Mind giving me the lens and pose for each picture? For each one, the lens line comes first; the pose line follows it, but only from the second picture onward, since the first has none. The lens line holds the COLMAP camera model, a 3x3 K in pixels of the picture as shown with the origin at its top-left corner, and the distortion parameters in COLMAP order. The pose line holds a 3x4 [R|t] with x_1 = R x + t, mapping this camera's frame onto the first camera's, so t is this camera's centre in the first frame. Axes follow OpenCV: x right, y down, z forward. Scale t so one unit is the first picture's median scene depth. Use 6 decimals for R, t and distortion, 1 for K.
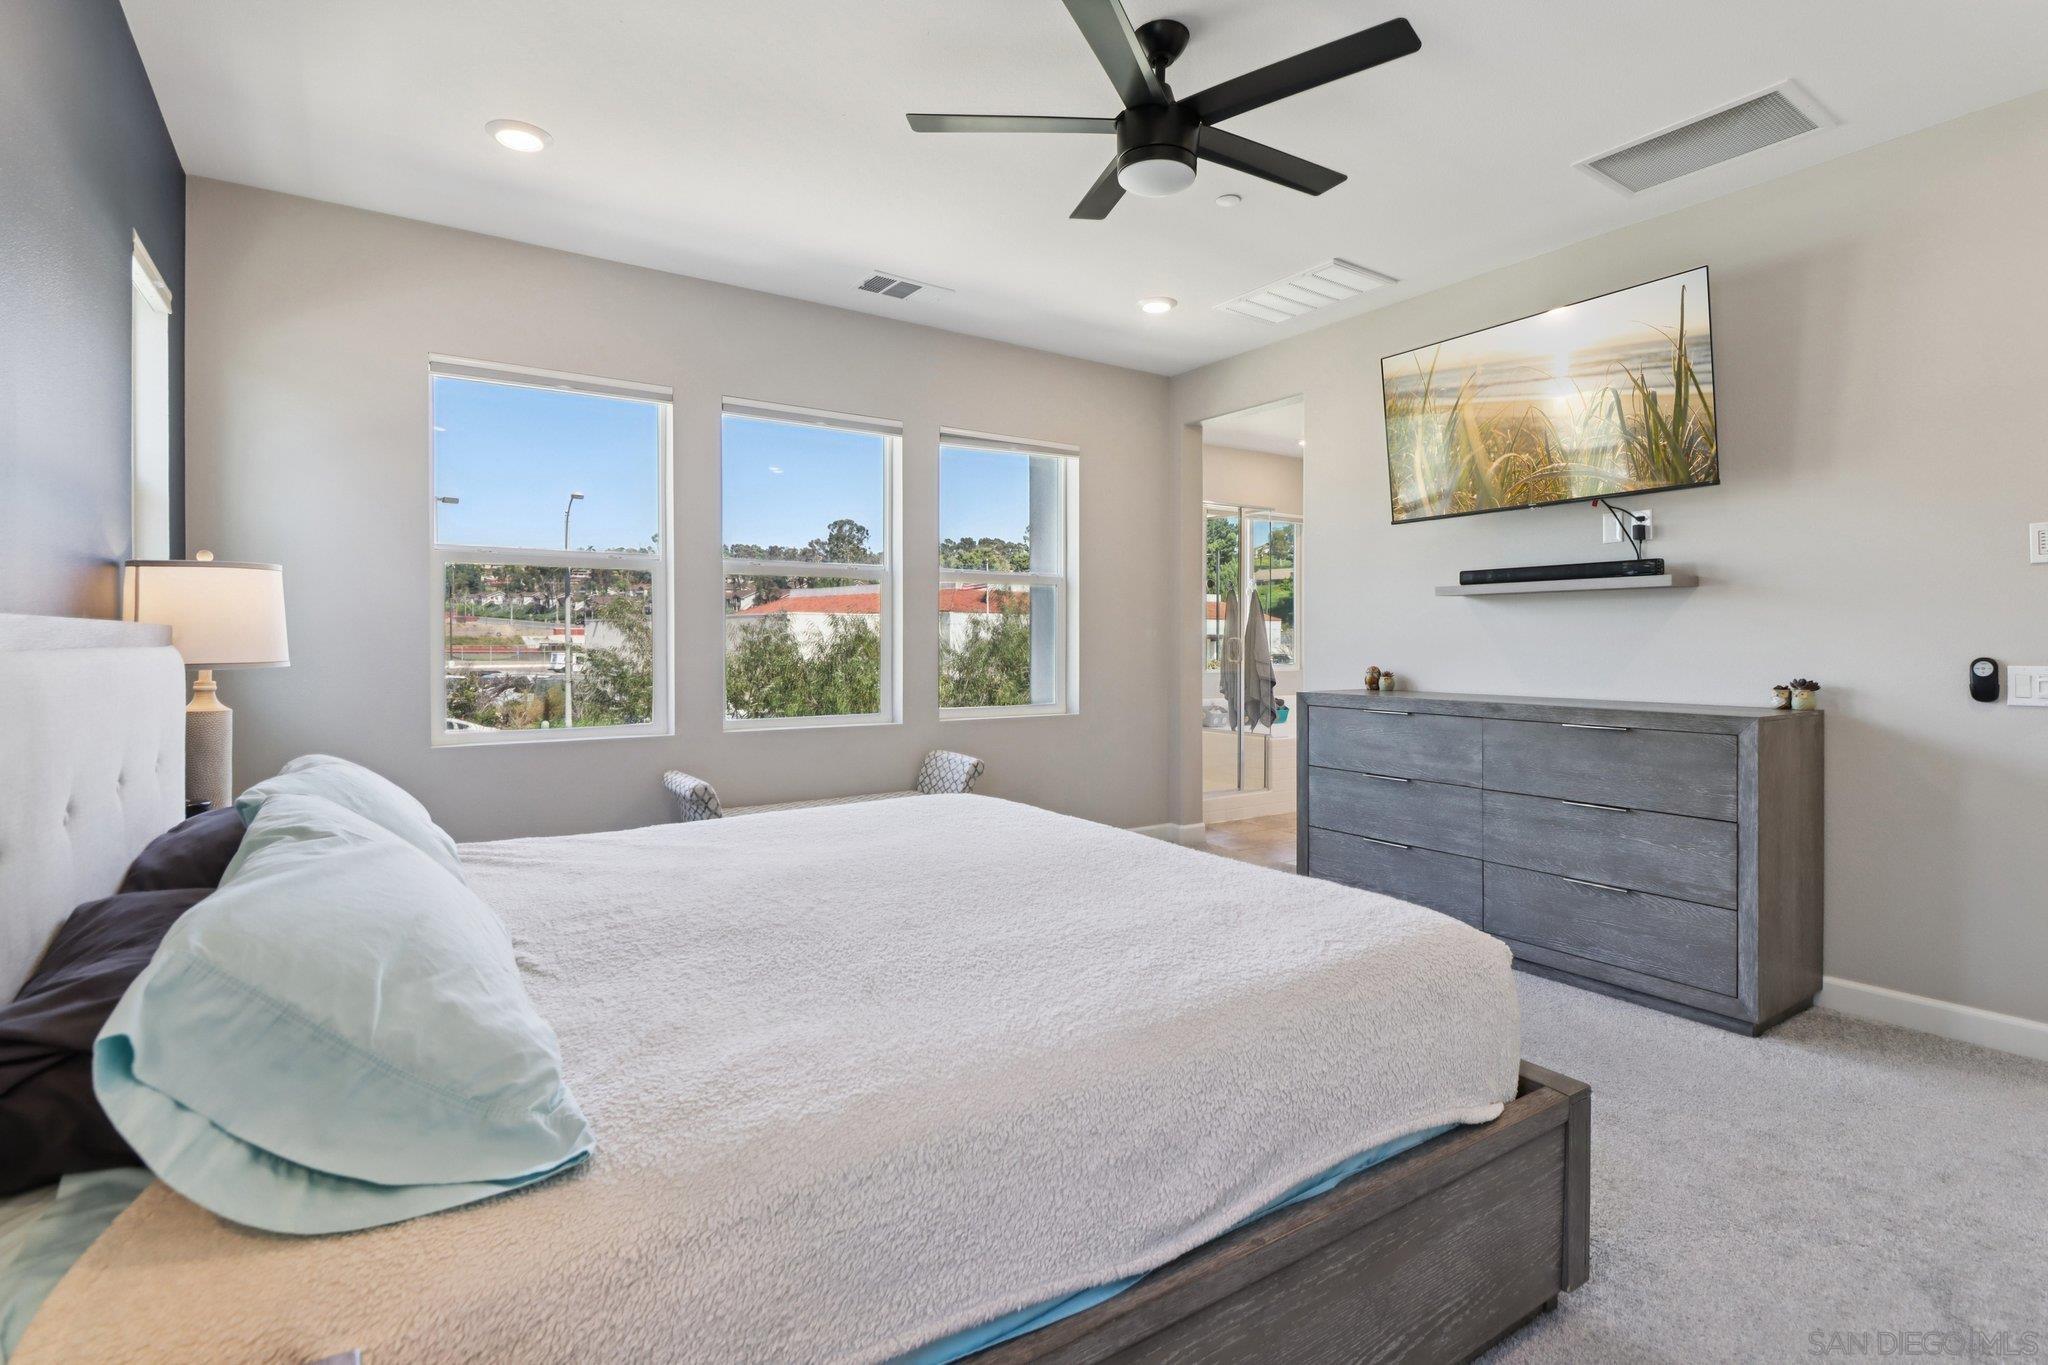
lens RADIAL K [[961.7, 0, 1055.1], [0, 961.7, 649.4], [0, 0, 1]] dist [0.030768, -0.025943]
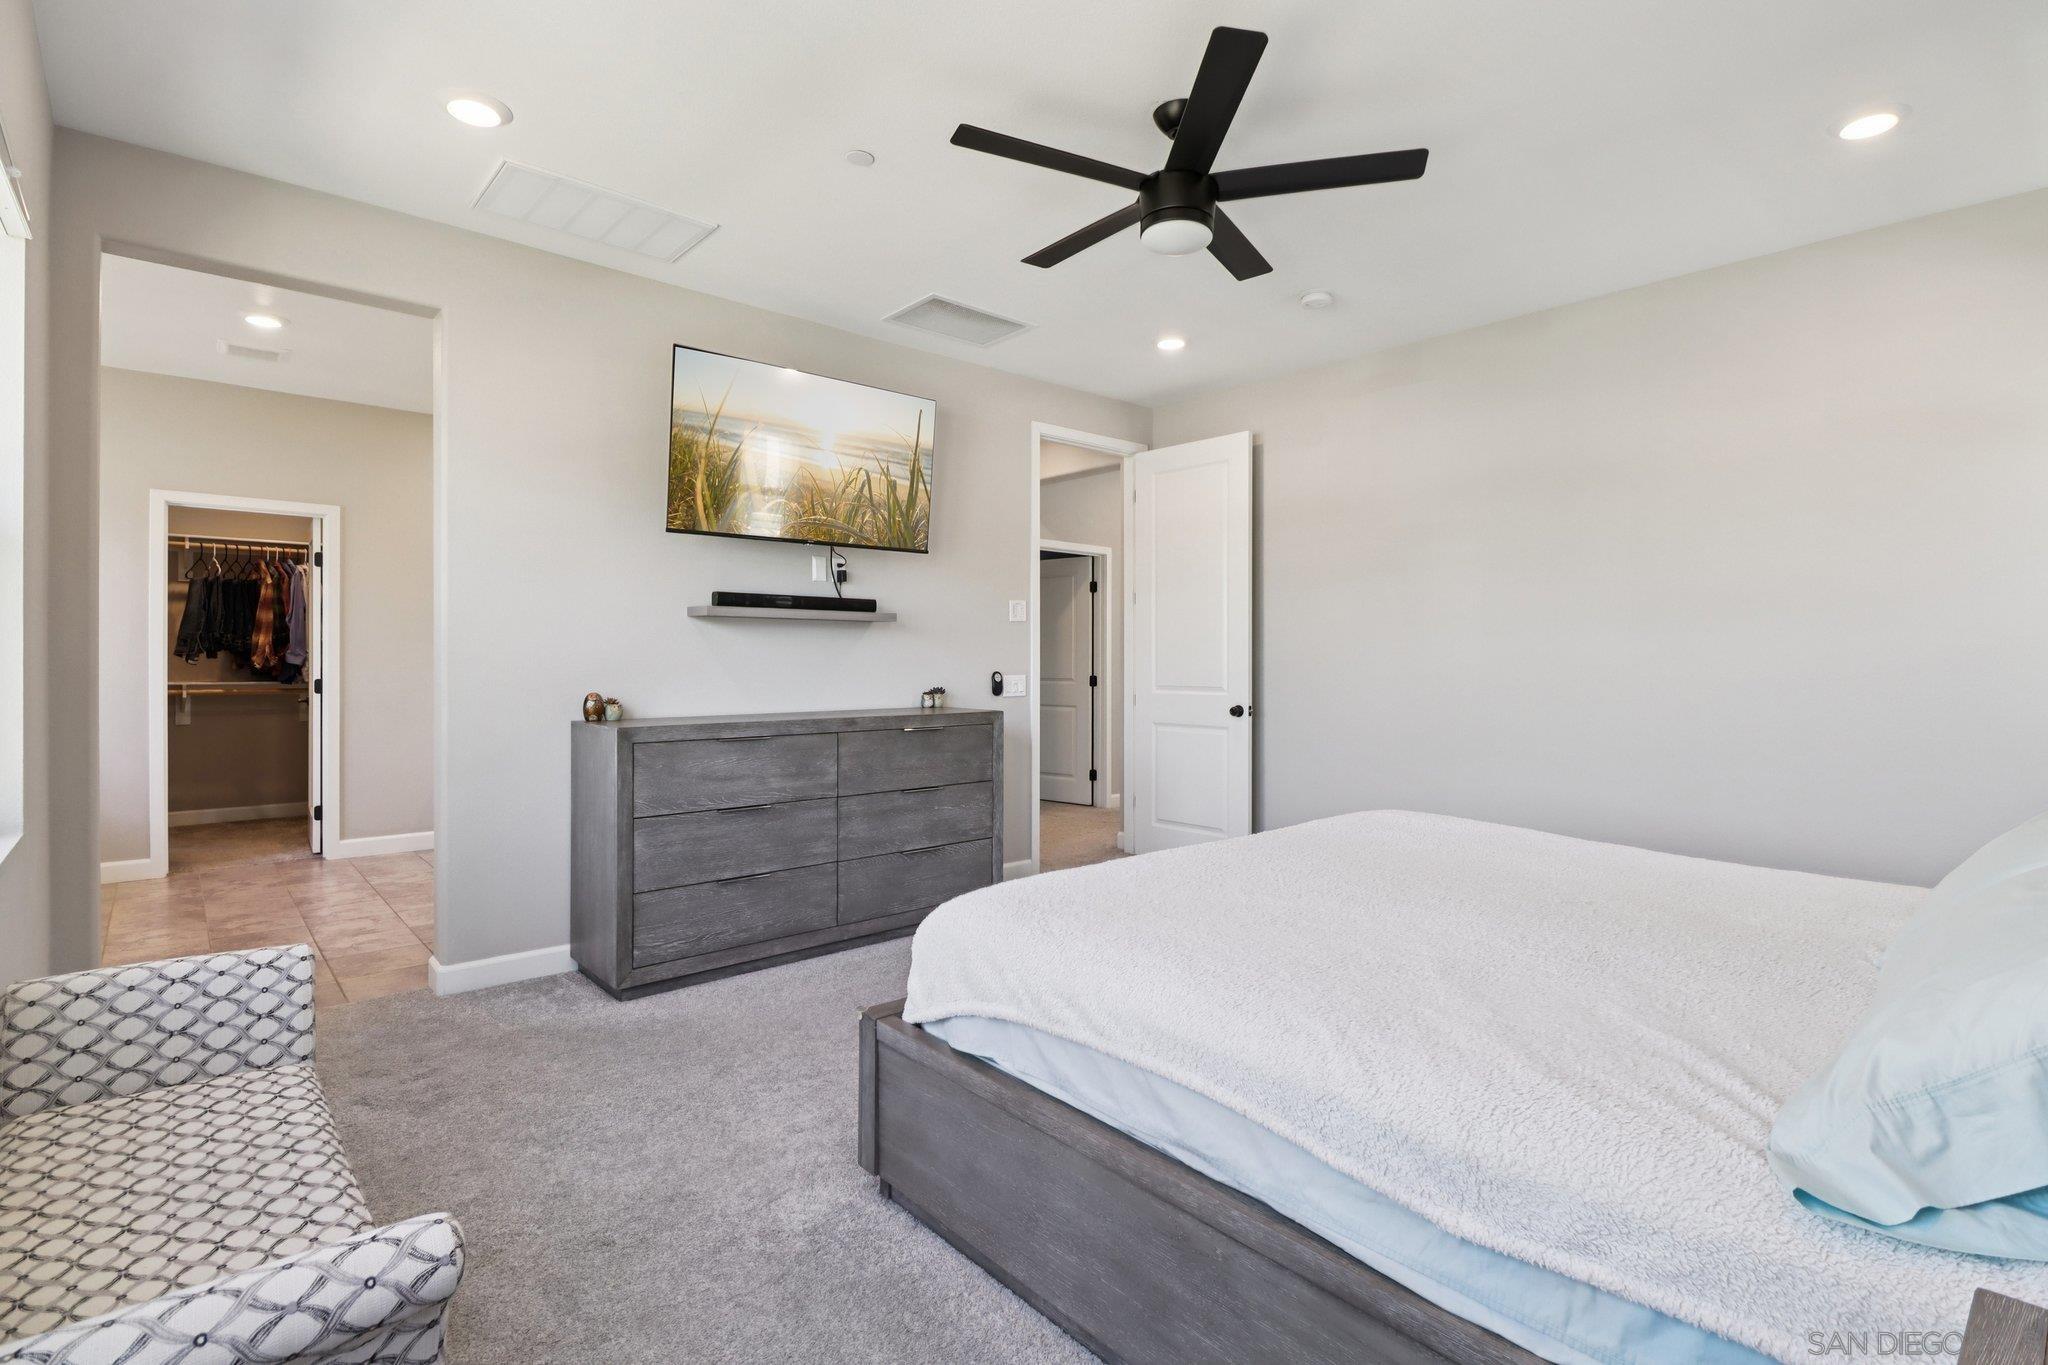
lens RADIAL K [[961.7, 0, 1055.1], [0, 961.7, 649.4], [0, 0, 1]] dist [0.030768, -0.025943]
pose [[-0.153475, 0.006479, 0.988131, -0.692388], [-0.002727, 0.999972, -0.006980, -0.018228], [-0.988149, -0.003766, -0.153453, 0.925529]]
